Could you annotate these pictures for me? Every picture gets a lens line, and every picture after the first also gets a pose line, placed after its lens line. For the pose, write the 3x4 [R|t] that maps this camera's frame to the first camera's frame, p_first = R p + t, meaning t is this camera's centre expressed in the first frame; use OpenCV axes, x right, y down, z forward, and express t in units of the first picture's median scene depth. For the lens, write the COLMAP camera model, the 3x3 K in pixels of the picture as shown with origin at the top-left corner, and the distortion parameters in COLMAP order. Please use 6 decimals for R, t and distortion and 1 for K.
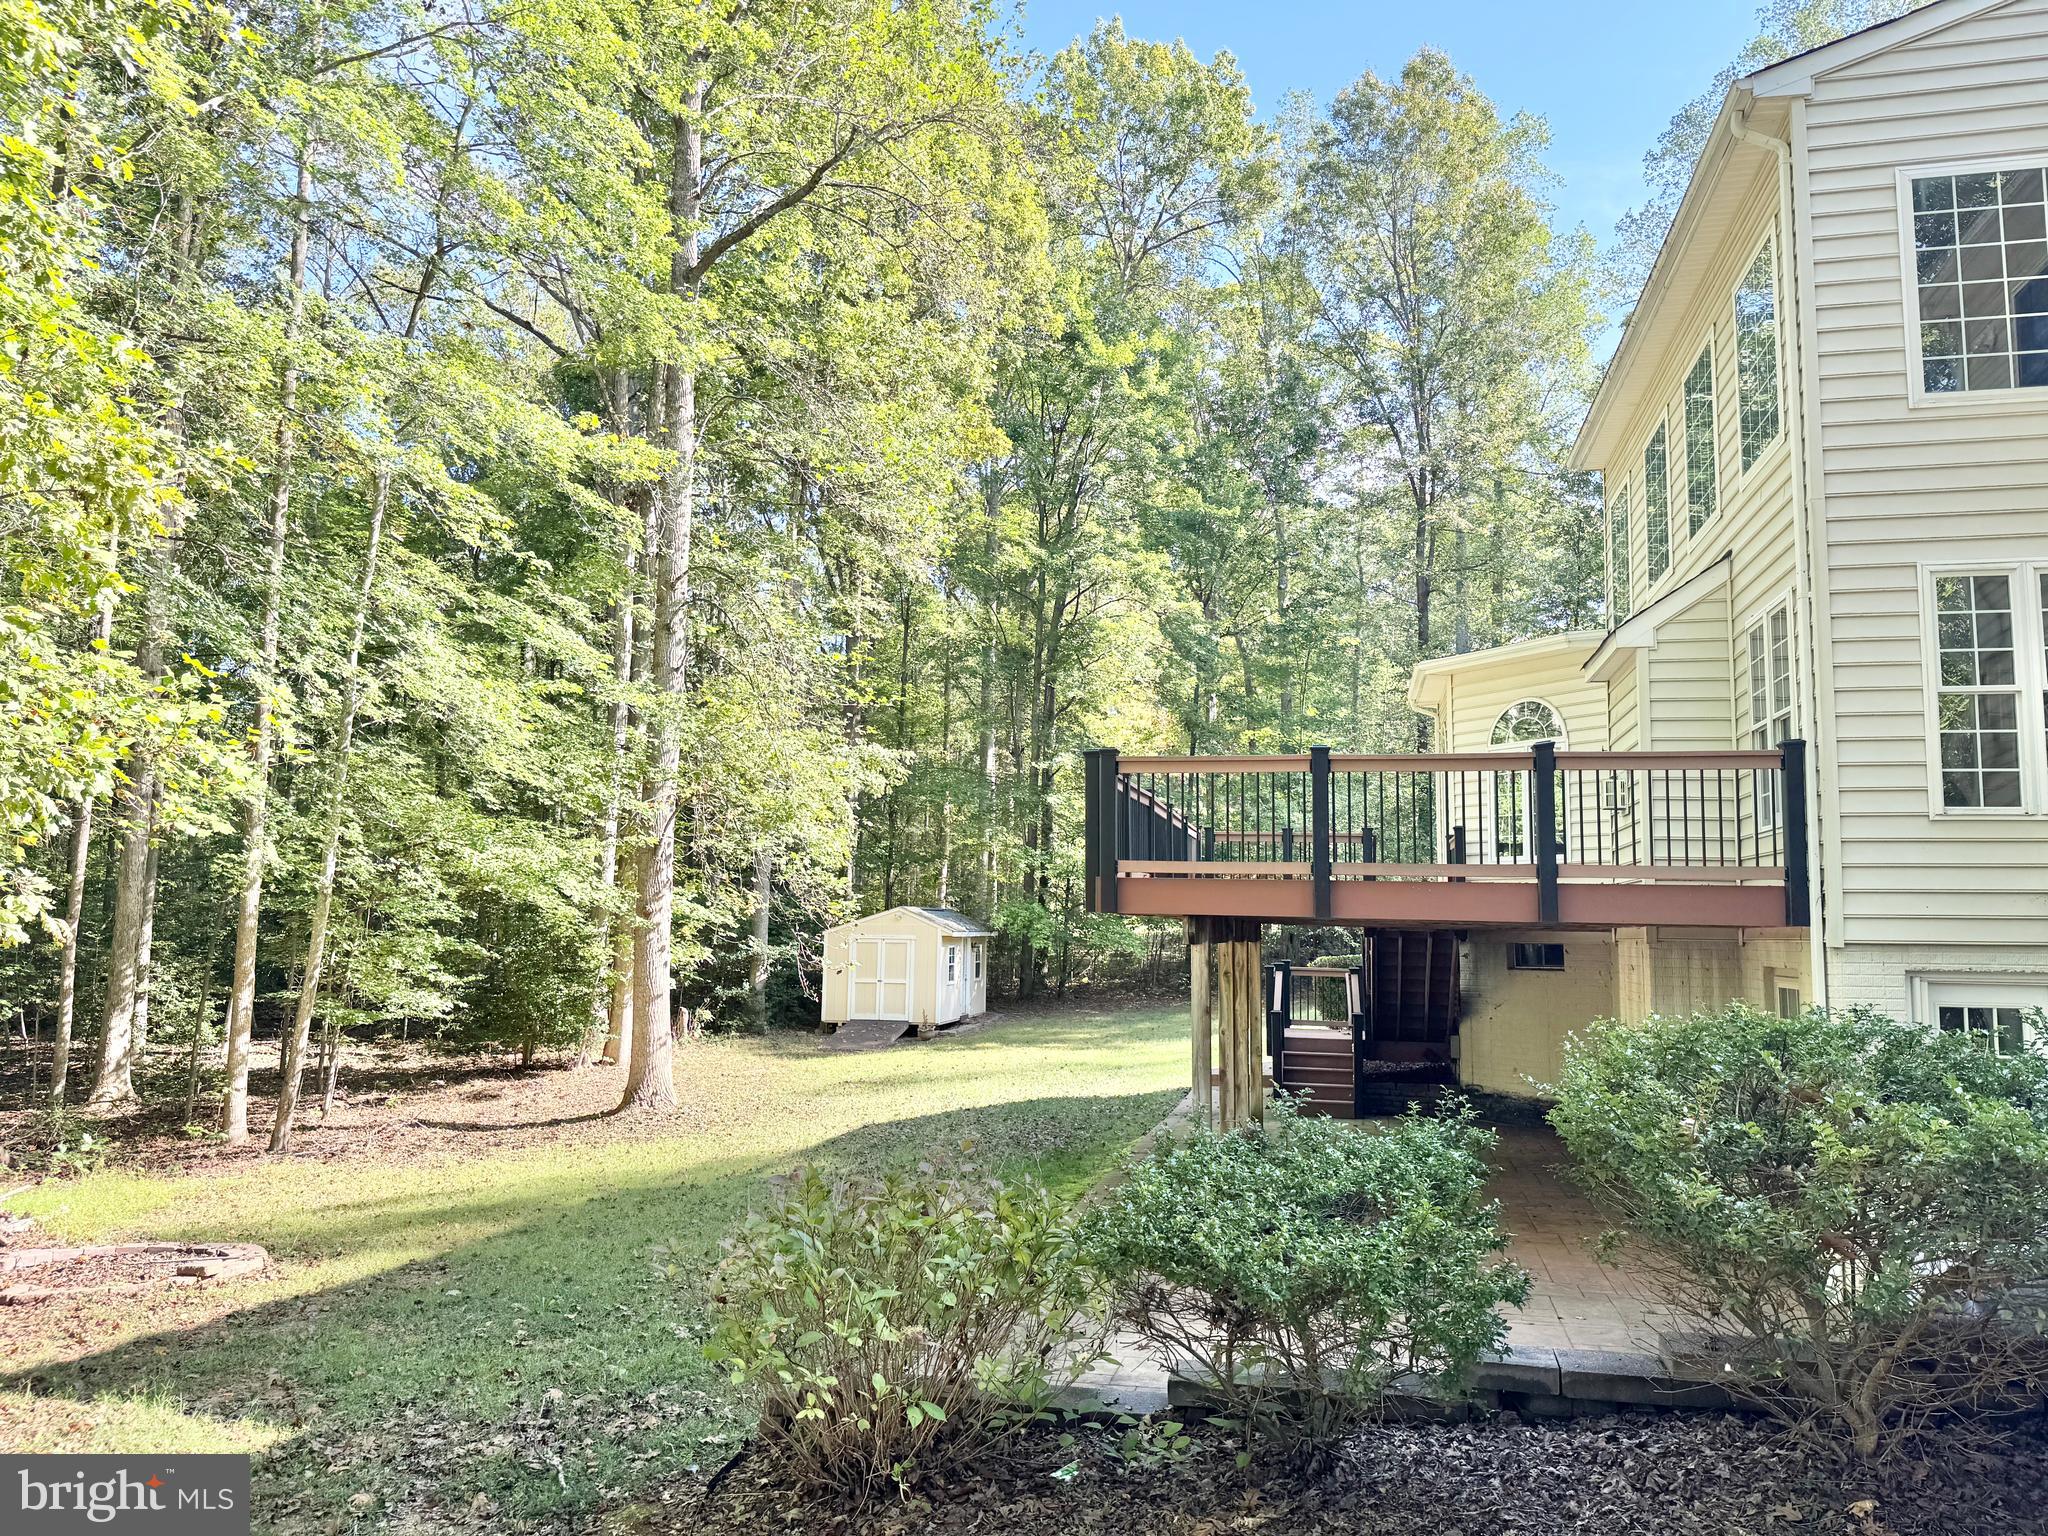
lens RADIAL K [[1403.1, 0, 1034.3], [0, 1403.1, 763.3], [0, 0, 1]] dist [0.094117, -0.154274]
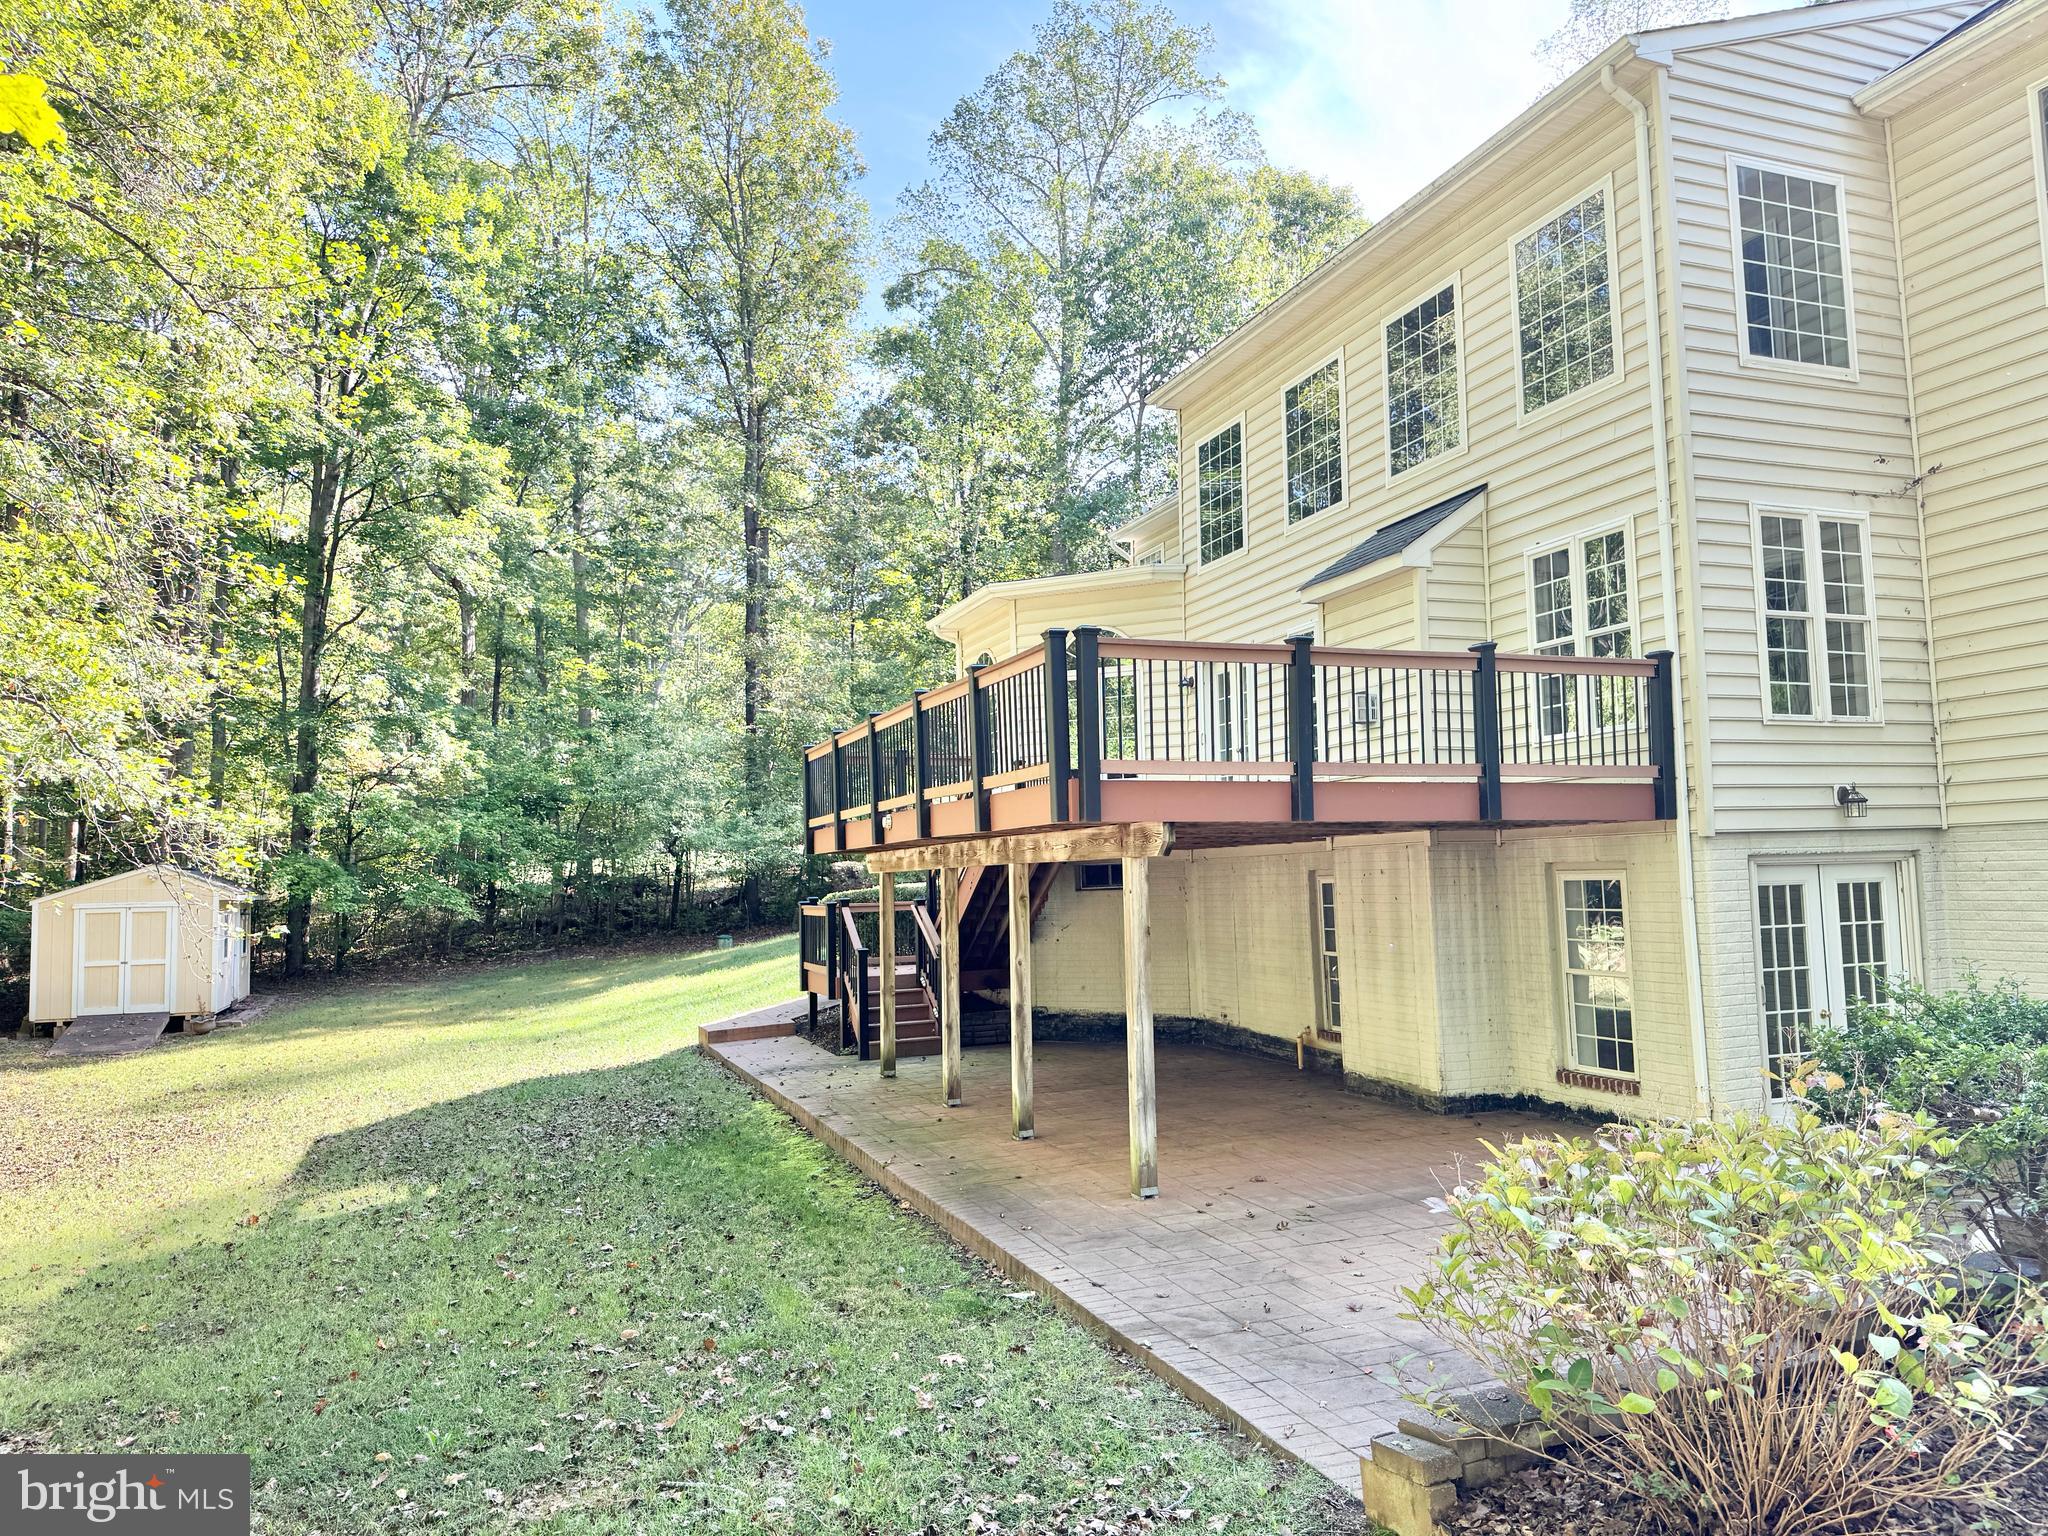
lens RADIAL K [[1403.1, 0, 1034.3], [0, 1403.1, 763.3], [0, 0, 1]] dist [0.094117, -0.154274]
pose [[0.829265, 0.008683, 0.558788, -0.382791], [-0.026812, 0.999346, 0.024261, 0.044392], [-0.558212, -0.035101, 0.828955, 0.274466]]
